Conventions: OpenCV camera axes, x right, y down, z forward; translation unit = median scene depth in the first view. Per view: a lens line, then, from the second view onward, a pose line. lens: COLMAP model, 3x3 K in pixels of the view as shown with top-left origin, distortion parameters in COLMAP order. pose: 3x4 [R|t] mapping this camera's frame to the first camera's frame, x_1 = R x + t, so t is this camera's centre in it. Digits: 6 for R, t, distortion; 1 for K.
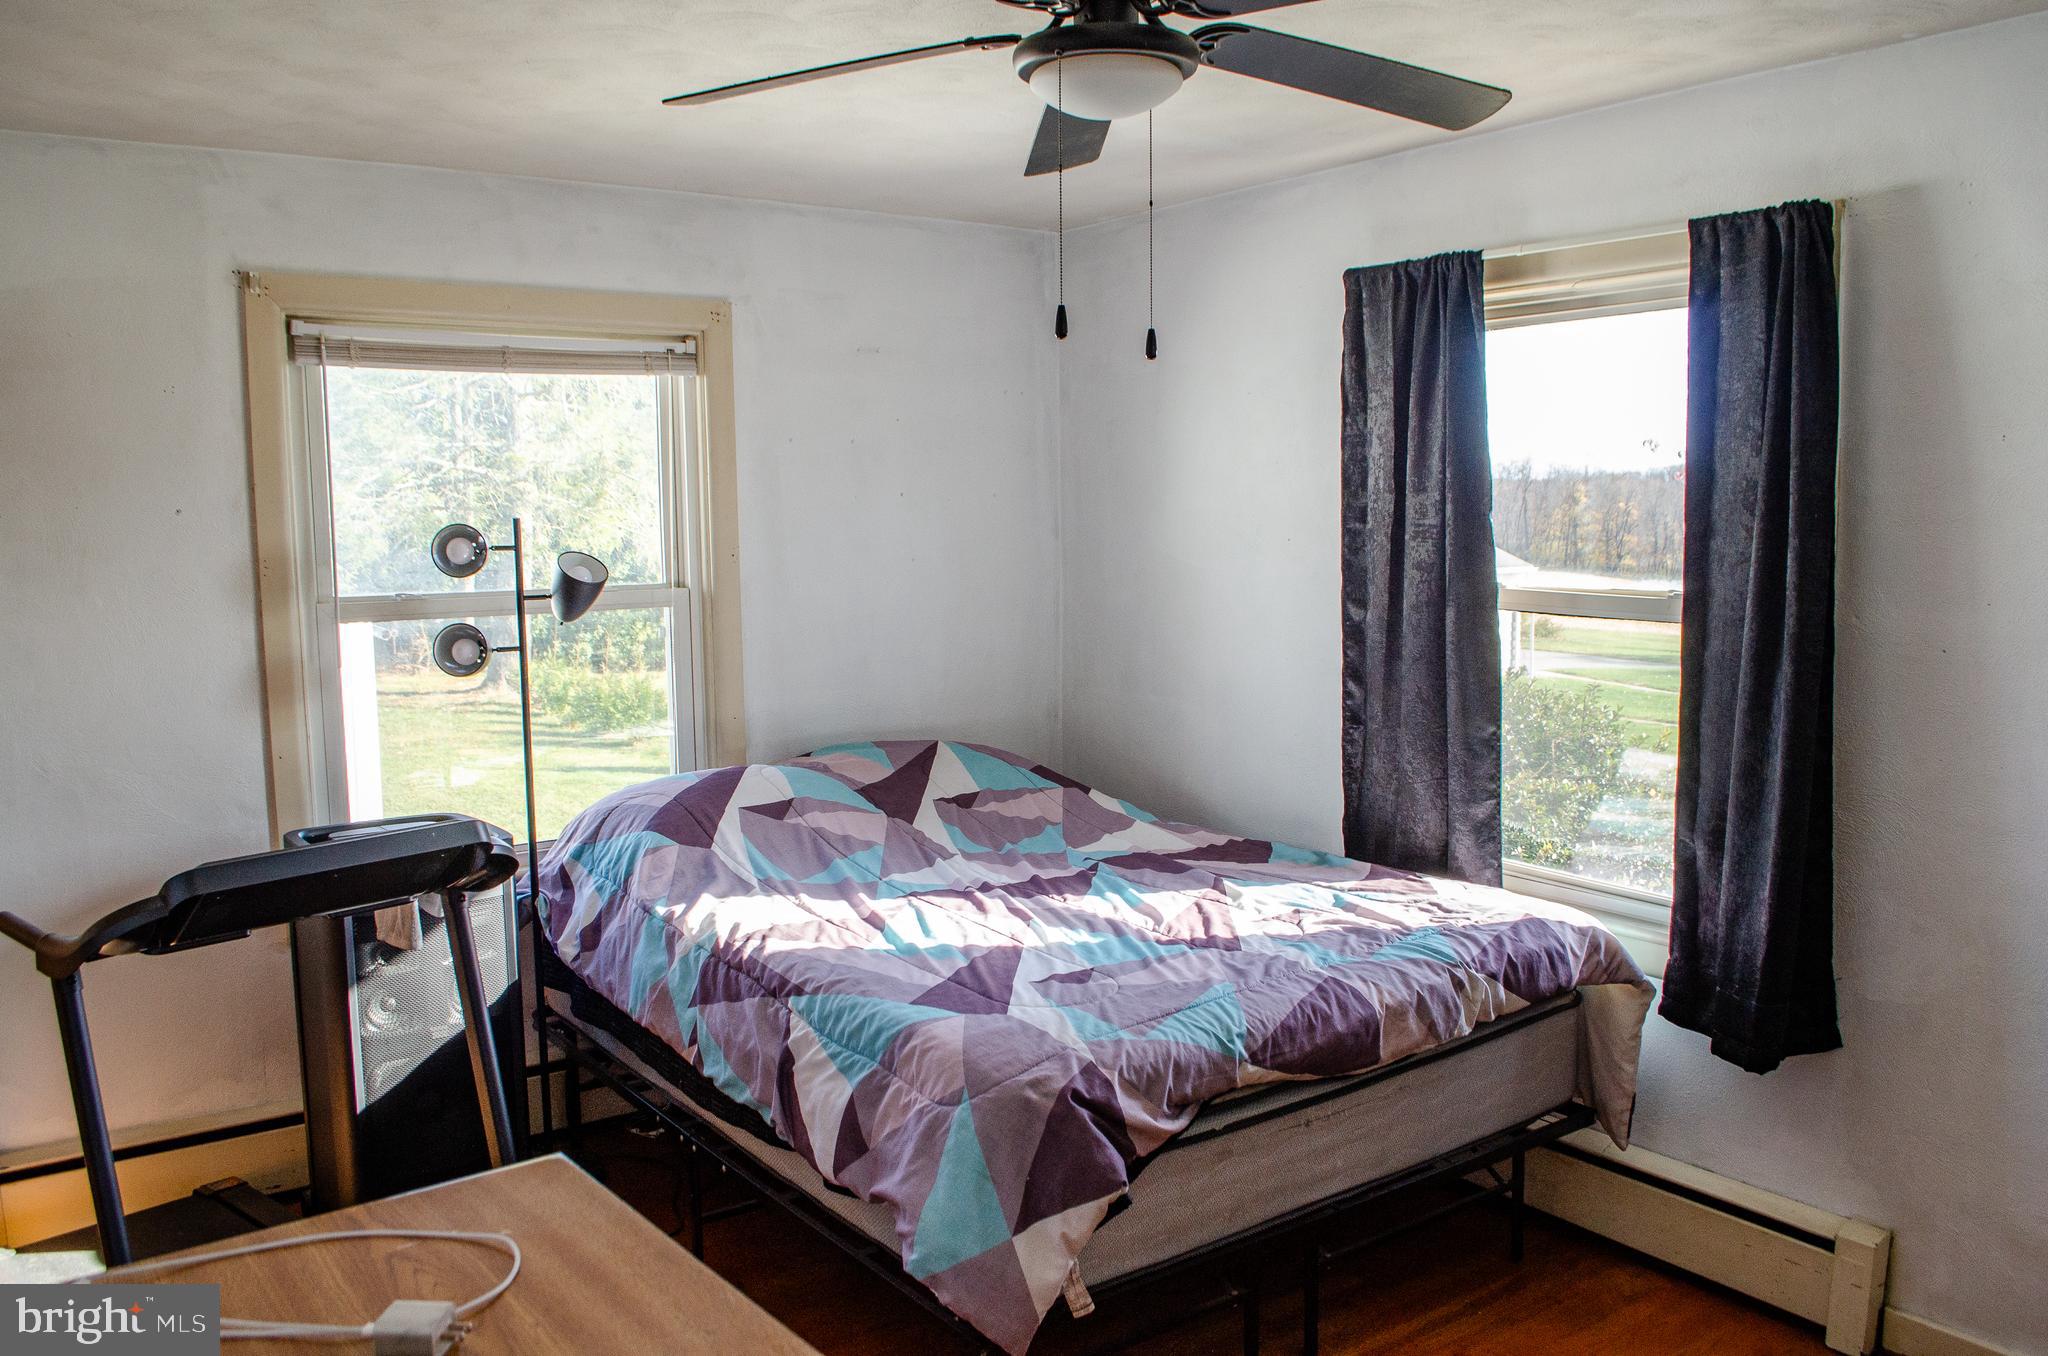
lens RADIAL K [[1608.5, 0, 1042.2], [0, 1608.5, 674.3], [0, 0, 1]] dist [-0.083474, 0.009403]
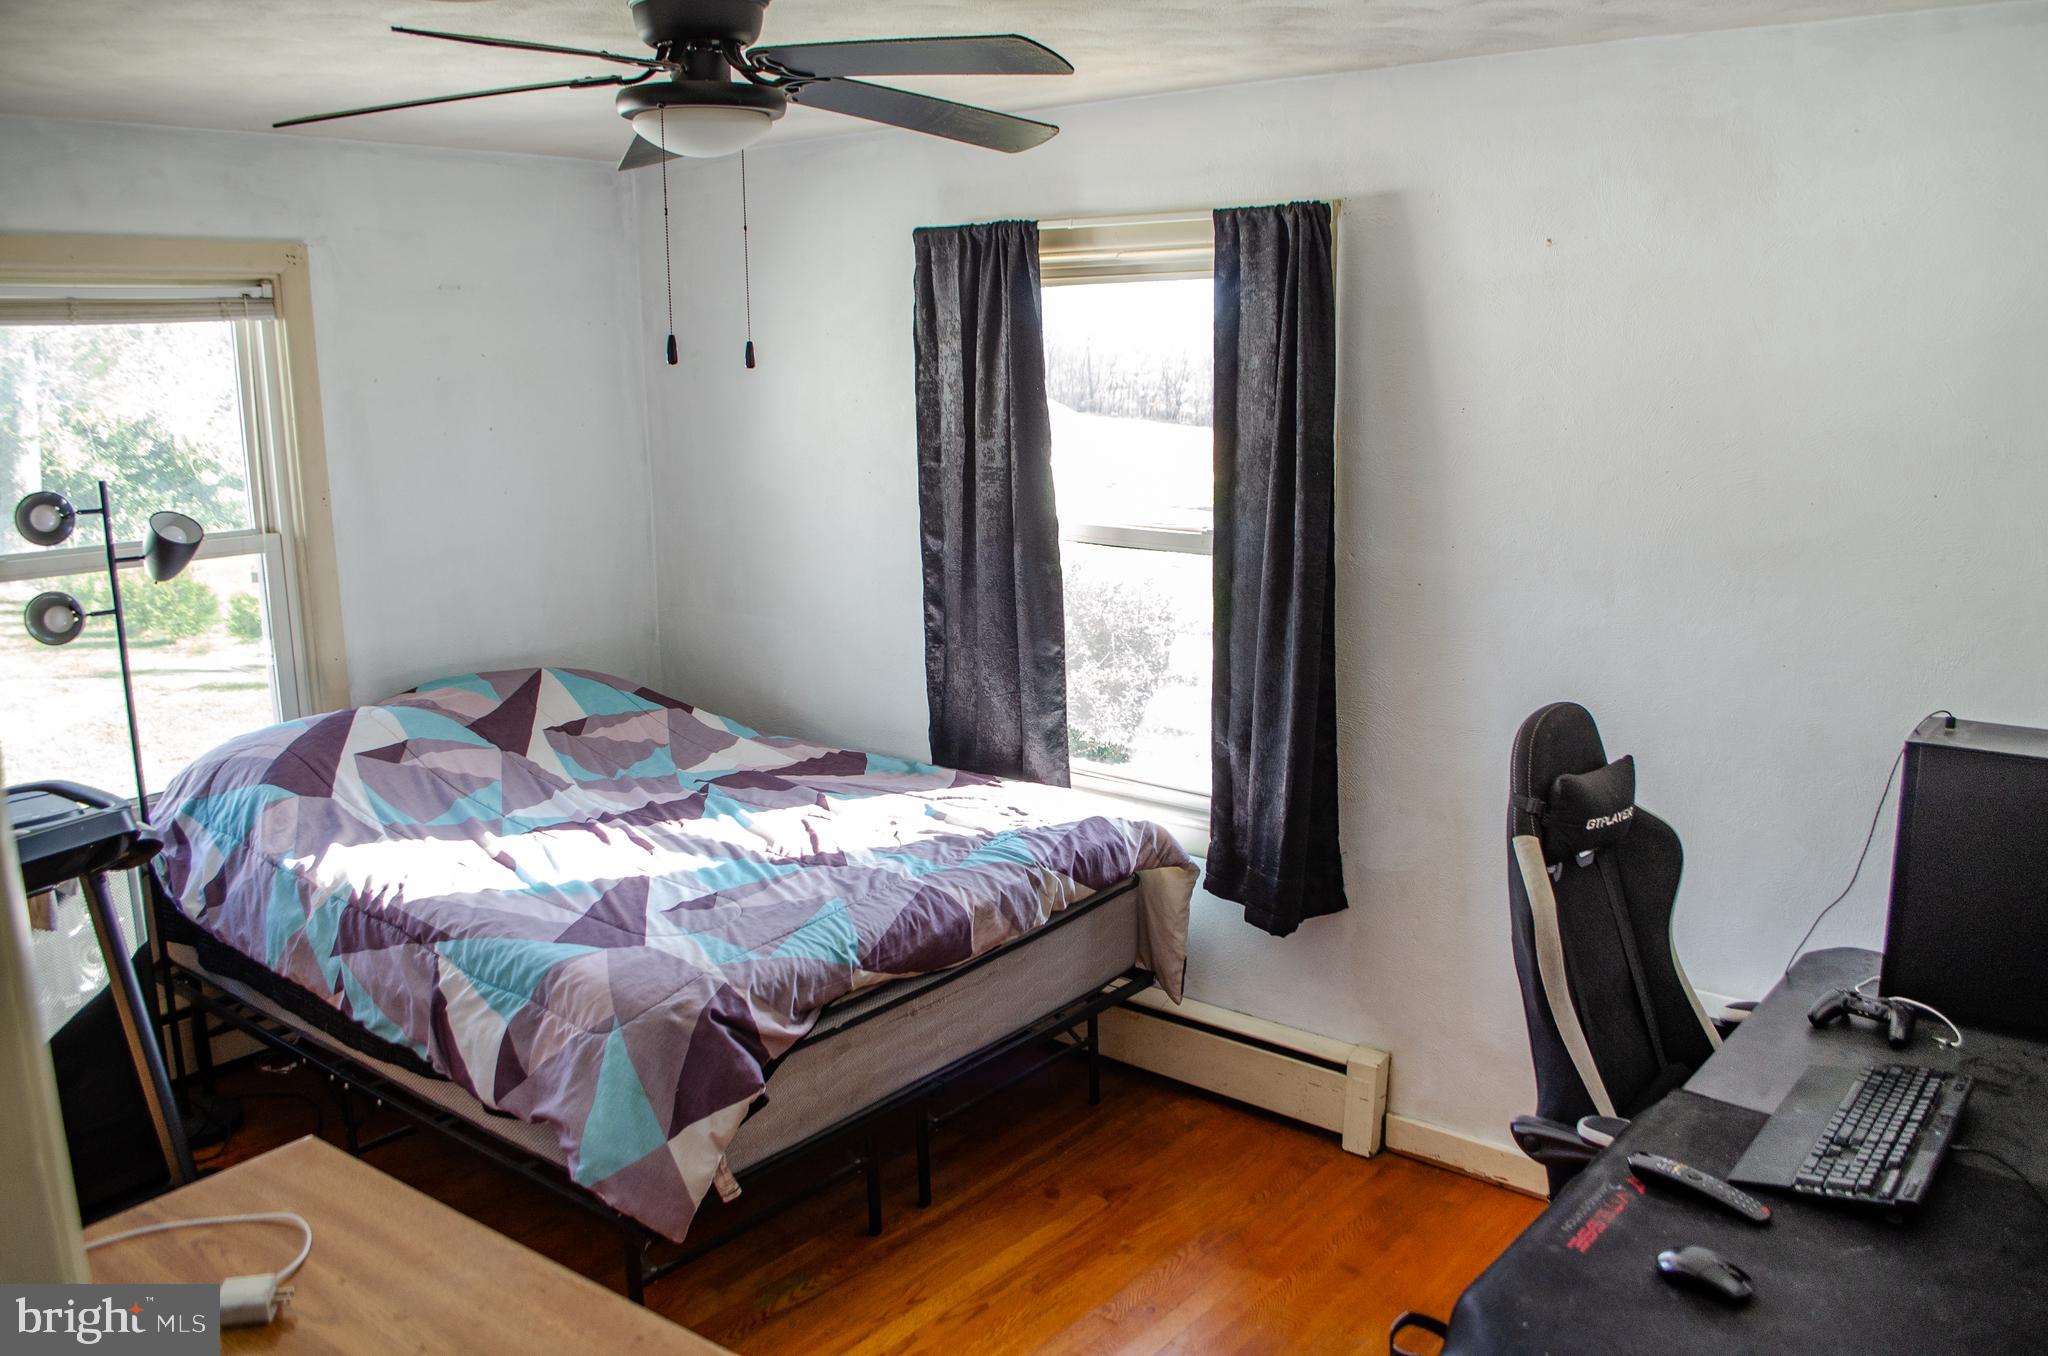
lens RADIAL K [[1608.5, 0, 1030.5], [0, 1608.5, 685.6], [0, 0, 1]] dist [-0.083474, 0.009403]
pose [[0.967034, -0.054699, 0.248704, -0.023760], [0.030756, 0.994596, 0.099159, -0.058239], [-0.252784, -0.088241, 0.963491, -0.105749]]
